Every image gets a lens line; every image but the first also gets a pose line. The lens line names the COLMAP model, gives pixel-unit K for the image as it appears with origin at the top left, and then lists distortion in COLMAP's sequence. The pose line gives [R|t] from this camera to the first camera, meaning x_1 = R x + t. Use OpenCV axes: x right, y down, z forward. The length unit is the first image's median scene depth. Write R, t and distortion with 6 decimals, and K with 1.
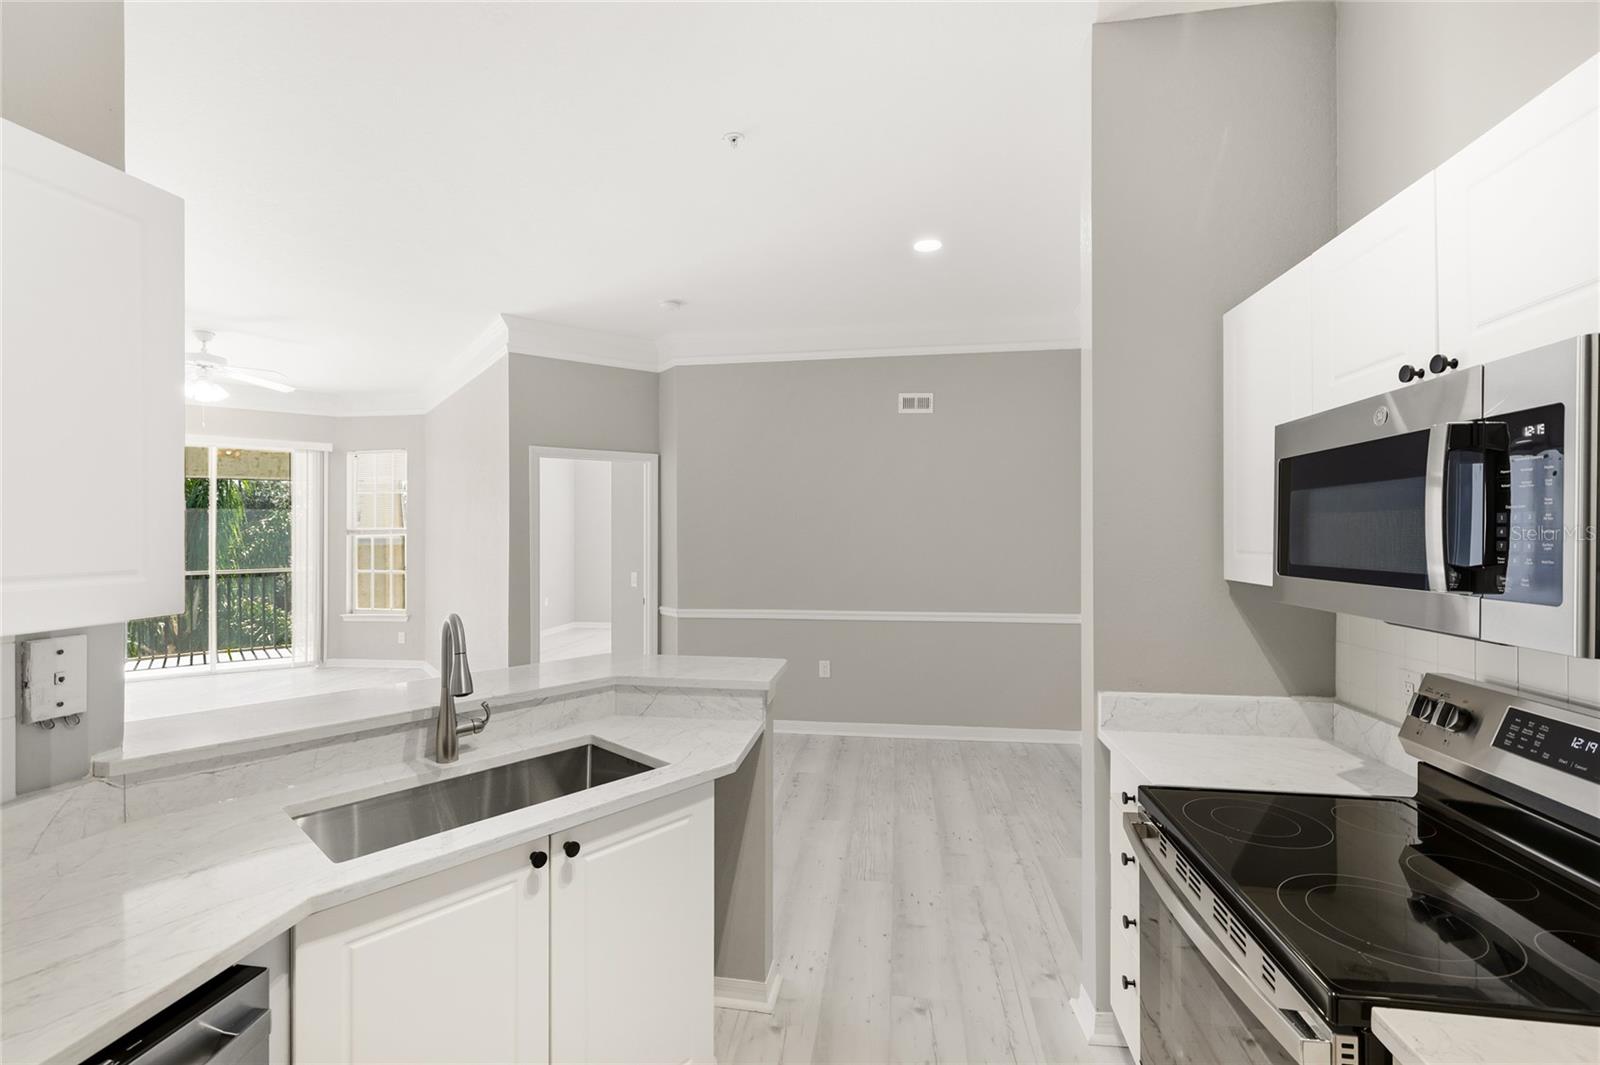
lens RADIAL K [[708.4, 0, 800.0], [0, 708.4, 532.5], [0, 0, 1]] dist [0.001188, 0.000077]
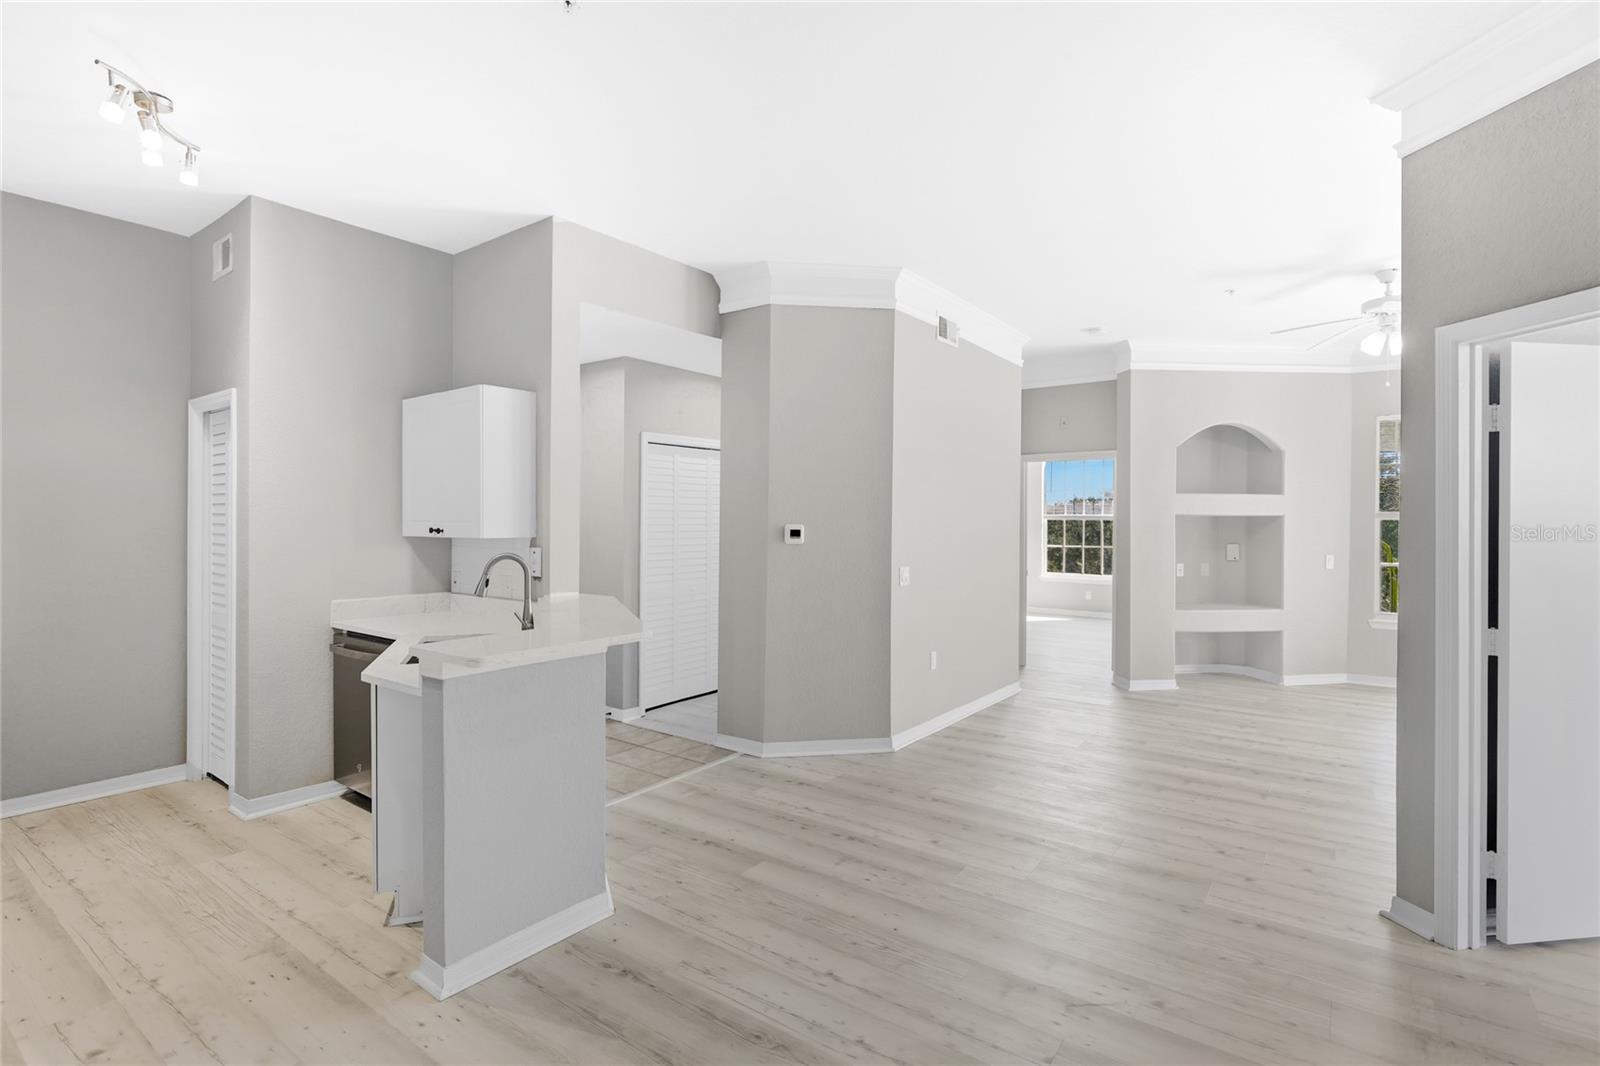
lens RADIAL K [[773.6, 0, 775.5], [0, 773.6, 501.9], [0, 0, 1]] dist [0.001671, 0.000131]
pose [[-0.487892, -0.024150, -0.872570, 0.280792], [-0.002290, 0.999649, -0.026387, 0.012112], [0.872901, -0.010876, -0.487776, 0.821169]]
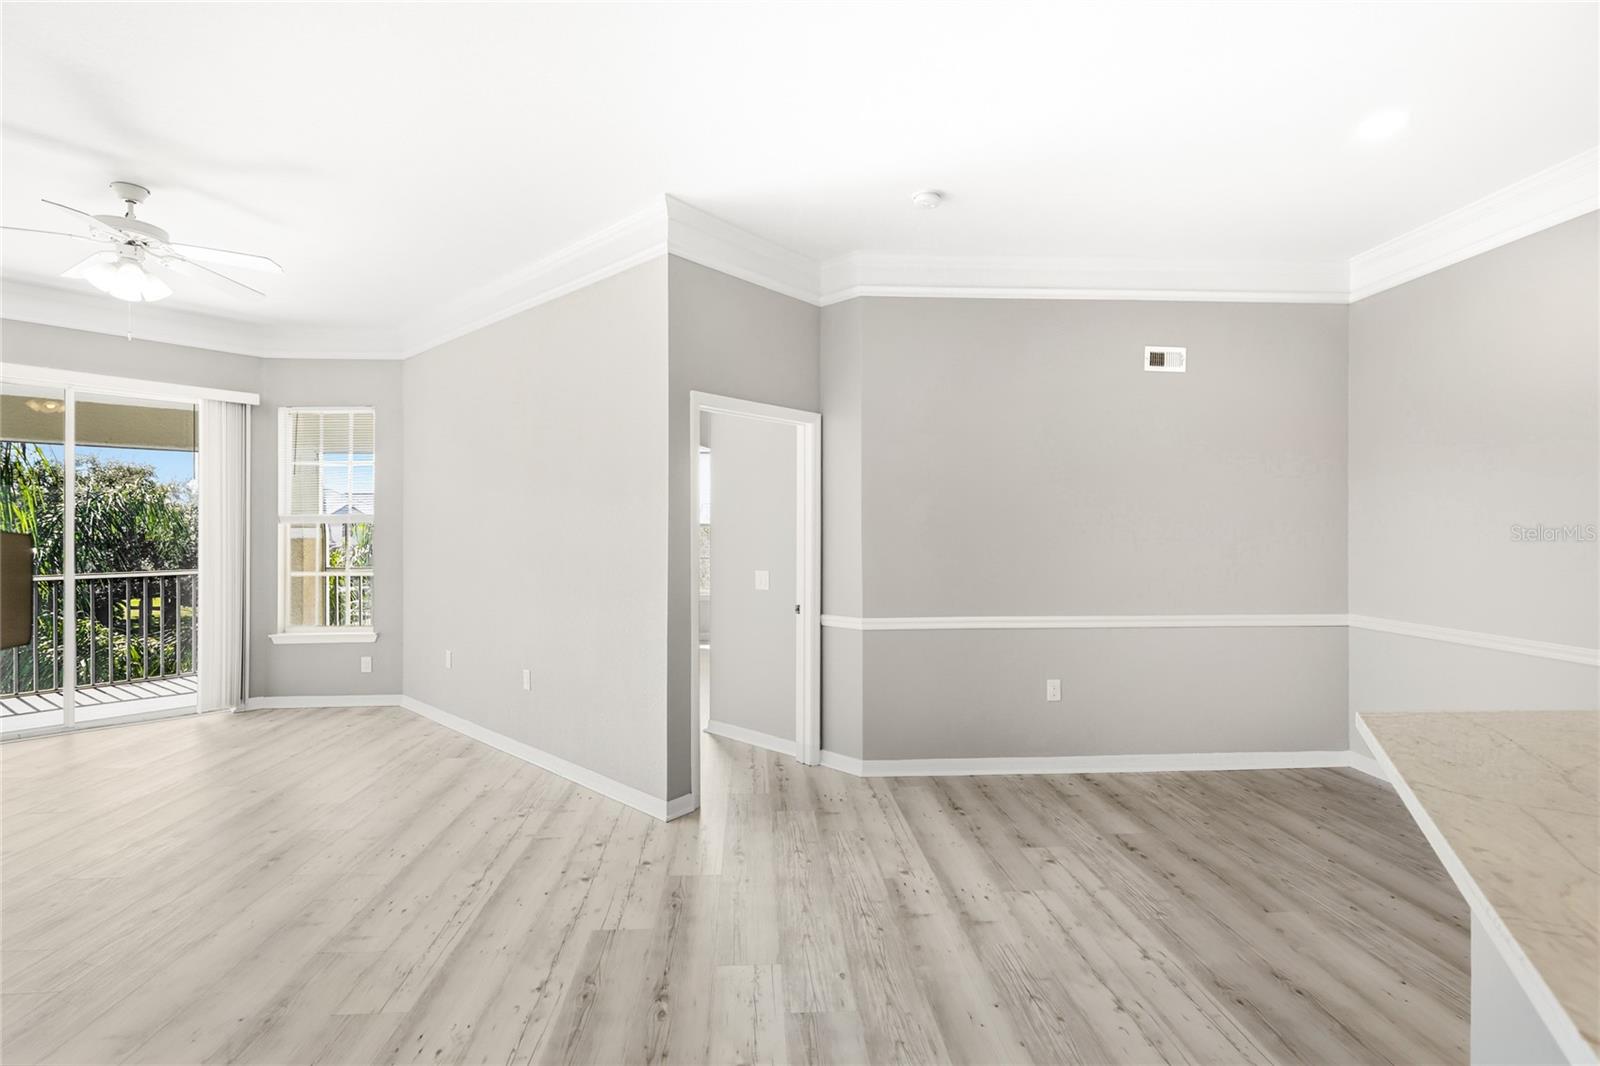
lens RADIAL K [[716.9, 0, 800.0], [0, 716.9, 533.0], [0, 0, 1]] dist [0.000119, 0.000194]
pose [[0.978580, 0.002217, 0.205856, -0.399641], [-0.002546, 0.999996, 0.001333, 0.016116], [-0.205852, -0.001829, 0.978581, 0.269650]]
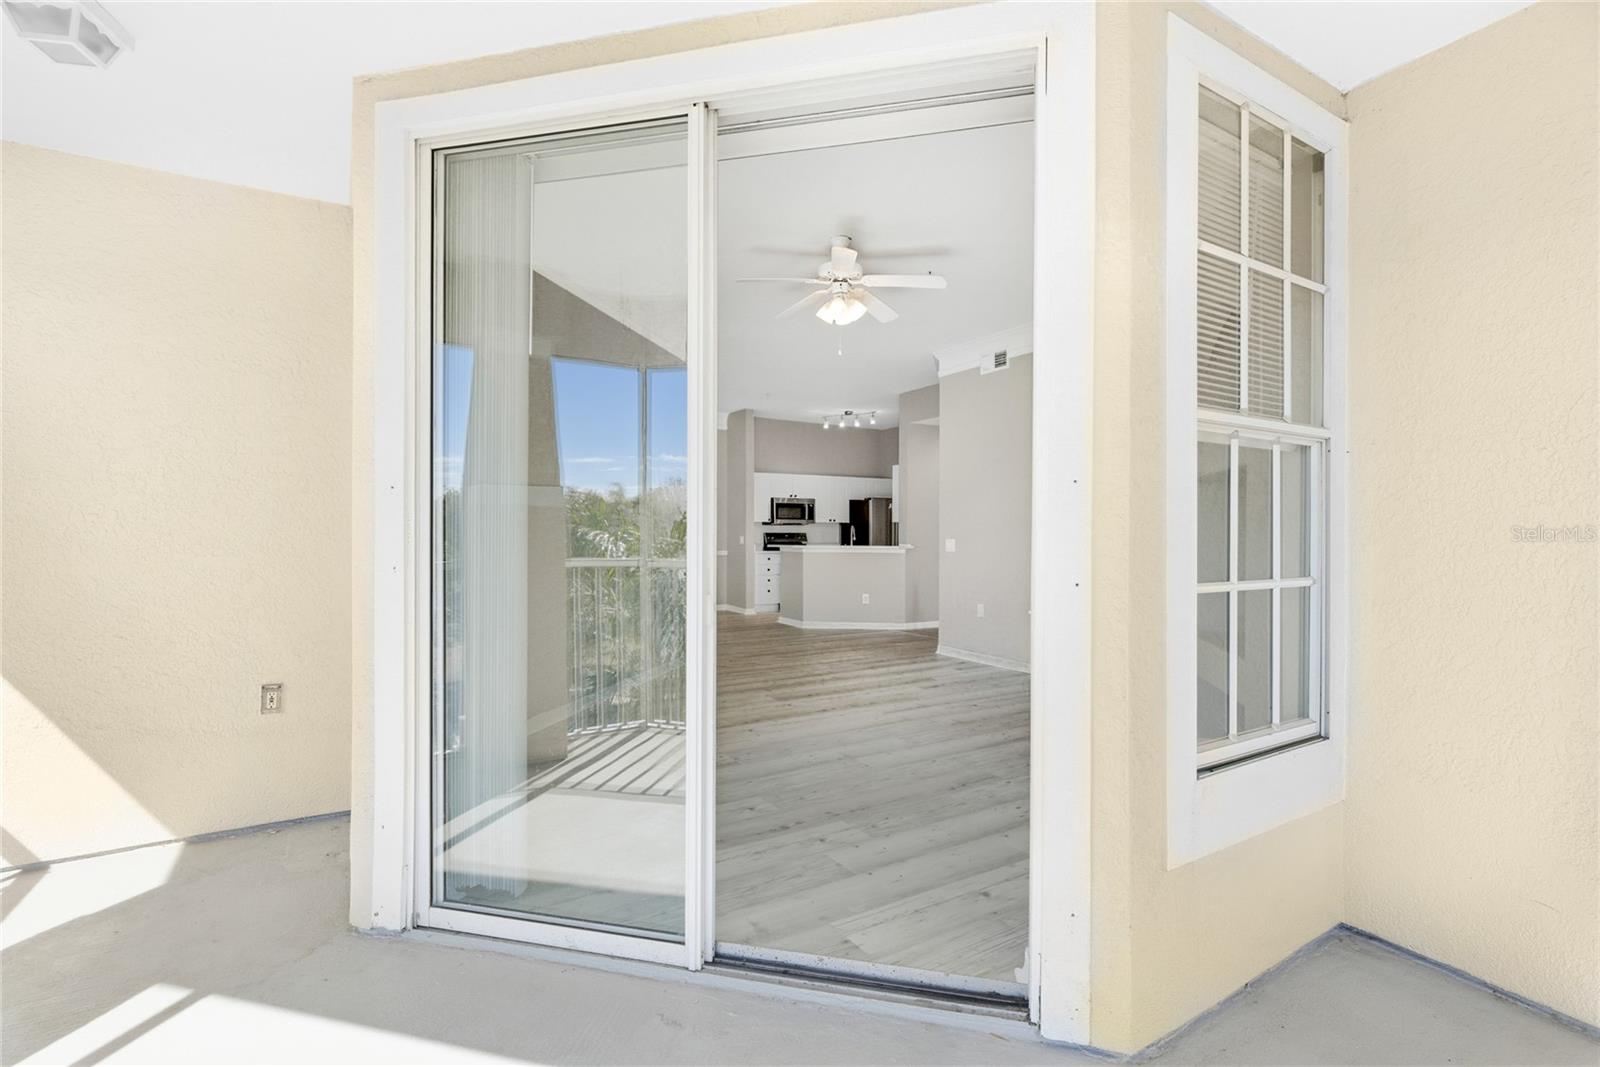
lens RADIAL K [[716.9, 0, 800.0], [0, 716.9, 533.5], [0, 0, 1]] dist [0.000119, 0.000194]
pose [[-0.634703, -0.006094, 0.772732, -1.433708], [-0.005433, 0.999979, 0.003424, 0.050626], [-0.772737, -0.002025, -0.634723, 1.539281]]
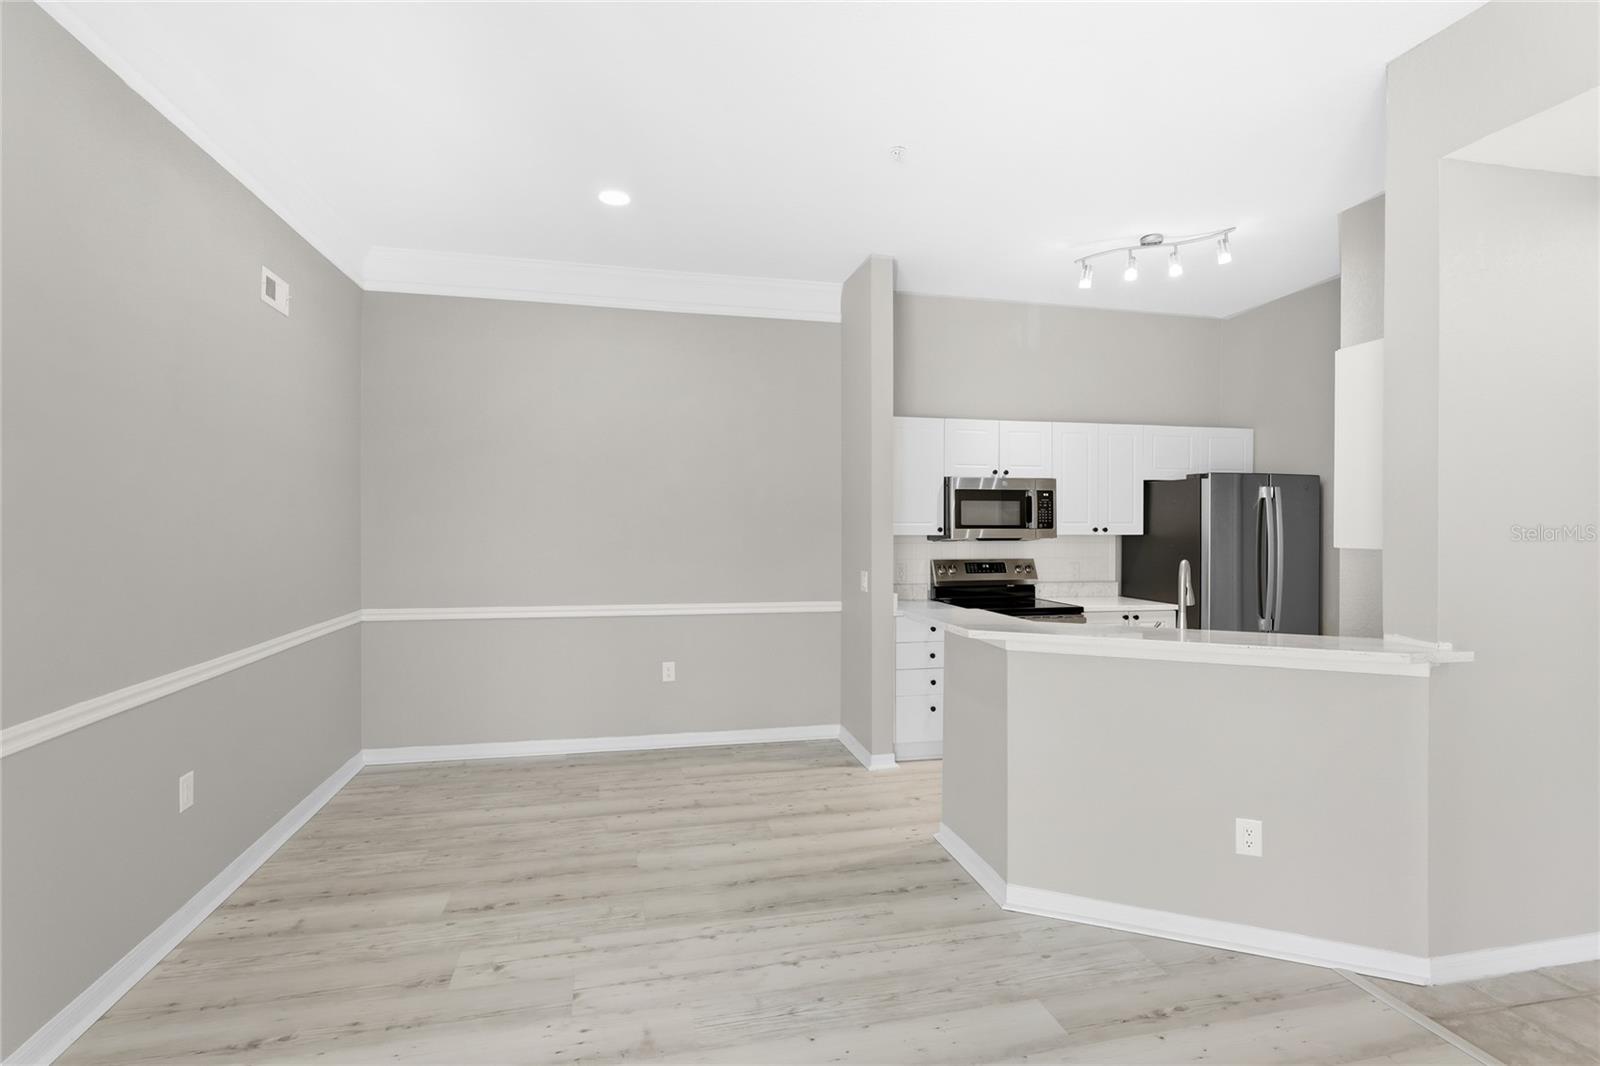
lens RADIAL K [[753.4, 0, 800.0], [0, 753.4, 533.0], [0, 0, 1]] dist [-0.000657, 0.000043]
pose [[-0.363708, -0.010687, 0.931452, -0.567929], [-0.003360, 0.999943, 0.010160, 0.013581], [-0.931507, 0.000565, -0.363723, 0.785712]]
